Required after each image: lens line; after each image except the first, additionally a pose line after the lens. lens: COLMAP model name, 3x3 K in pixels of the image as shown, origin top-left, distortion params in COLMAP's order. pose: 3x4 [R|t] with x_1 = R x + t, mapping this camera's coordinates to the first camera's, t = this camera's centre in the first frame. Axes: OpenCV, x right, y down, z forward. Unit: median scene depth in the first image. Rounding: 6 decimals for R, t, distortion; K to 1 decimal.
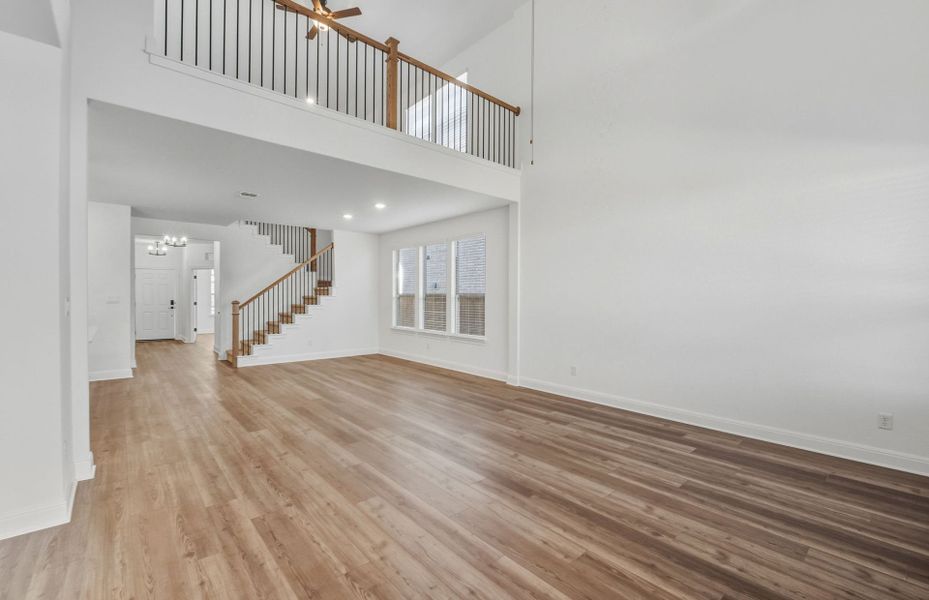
lens RADIAL K [[397.0, 0, 467.5], [0, 397.0, 299.6], [0, 0, 1]] dist [-0.004751, 0.000529]
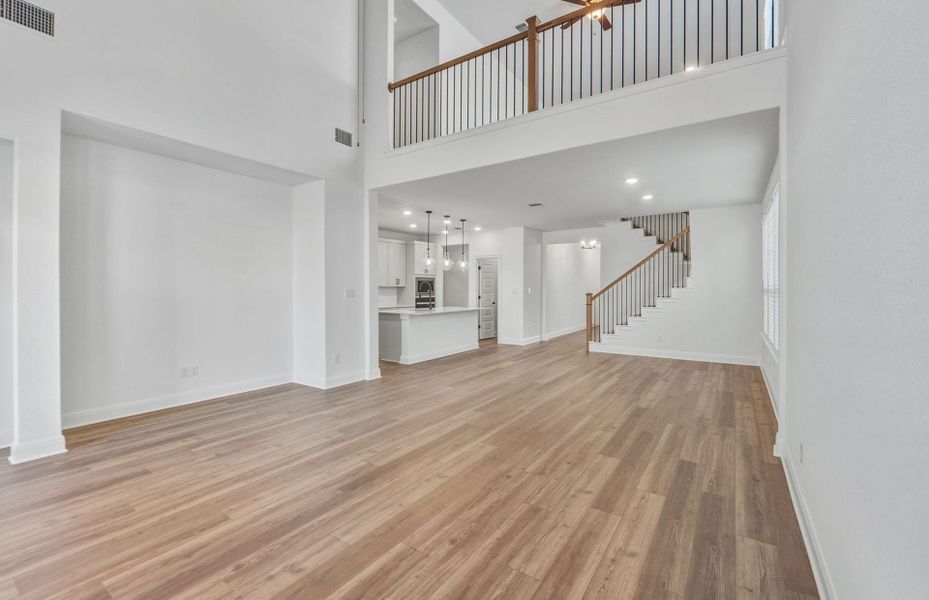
lens RADIAL K [[397.0, 0, 469.1], [0, 397.0, 290.6], [0, 0, 1]] dist [-0.004751, 0.000529]
pose [[0.250791, 0.001019, -0.968041, 0.738772], [-0.005740, 0.999983, -0.000434, -0.000514], [0.968024, 0.005666, 0.250793, 0.657333]]
